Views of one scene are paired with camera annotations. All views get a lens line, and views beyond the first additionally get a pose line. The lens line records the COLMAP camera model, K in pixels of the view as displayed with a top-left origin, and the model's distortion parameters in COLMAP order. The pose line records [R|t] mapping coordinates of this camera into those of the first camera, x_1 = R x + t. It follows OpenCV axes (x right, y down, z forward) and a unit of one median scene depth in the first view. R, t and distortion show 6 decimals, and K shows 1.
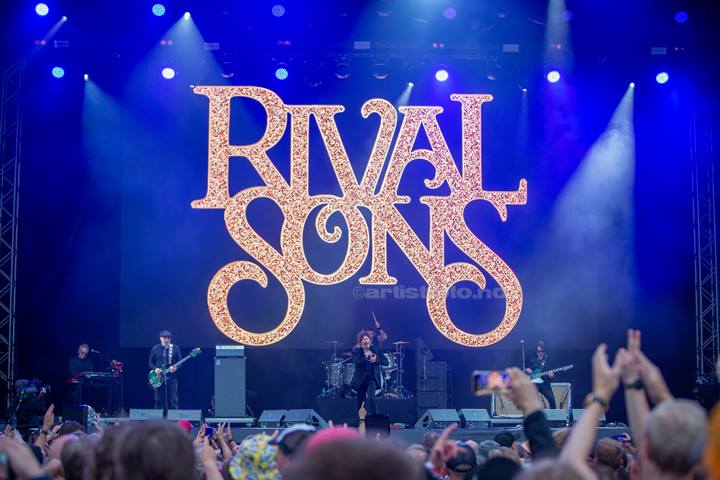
lens RADIAL K [[1550.8, 0, 360.2], [0, 1550.8, 235.3], [0, 0, 1]] dist [-0.315966, 0.000000]
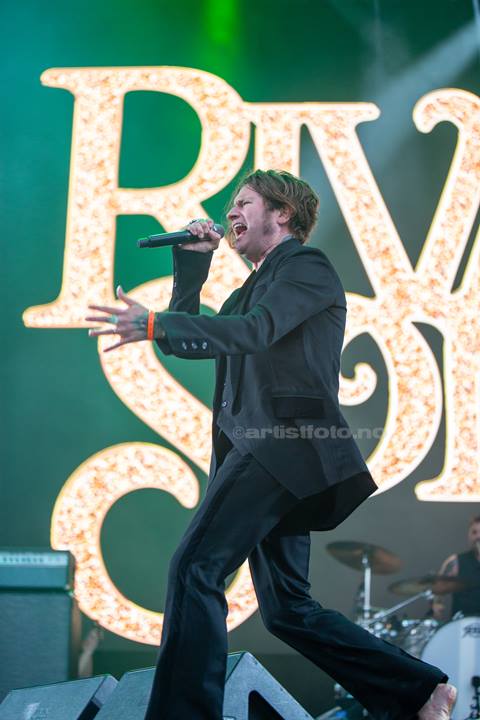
lens RADIAL K [[1568.3, 0, 198.1], [0, 1568.3, 375.6], [0, 0, 1]] dist [-0.288812, 0.000000]
pose [[0.993616, -0.006061, -0.112648, -0.011762], [-0.016020, 0.980855, -0.194080, 0.080310], [0.111668, 0.194646, 0.974496, 0.579473]]
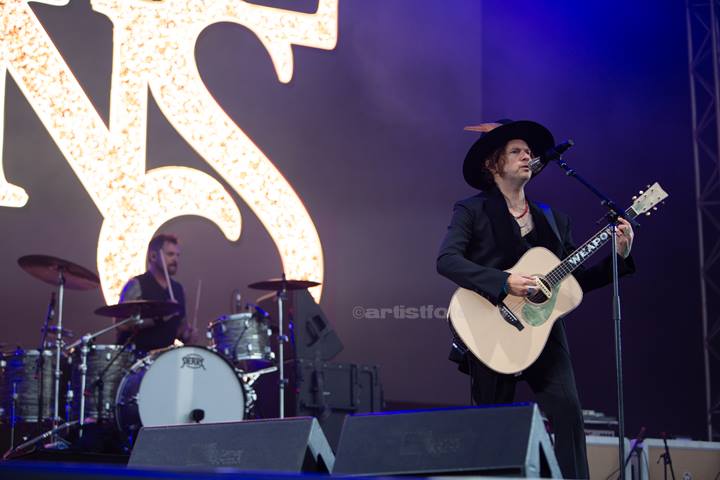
lens RADIAL K [[1798.8, 0, 359.4], [0, 1798.8, 234.4], [0, 0, 1]] dist [-0.139720, 0.000000]
pose [[0.893378, 0.087385, 0.440727, -0.095397], [-0.045464, 0.993452, -0.104818, 0.080170], [-0.447000, 0.073605, 0.891500, 0.573030]]
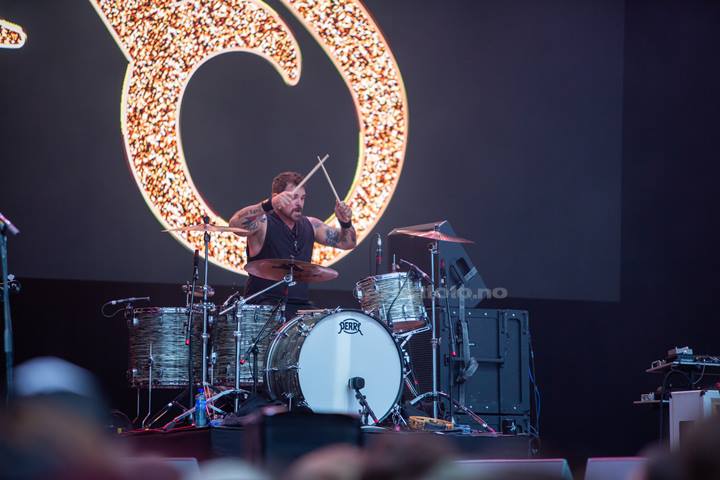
lens RADIAL K [[4021.5, 0, 364.6], [0, 4021.5, 241.0], [0, 0, 1]] dist [2.188234, 0.000000]
pose [[0.880892, 0.035400, 0.471991, -0.273558], [-0.053247, 0.998281, 0.024505, 0.044757], [-0.470312, -0.046718, 0.881263, 0.307763]]
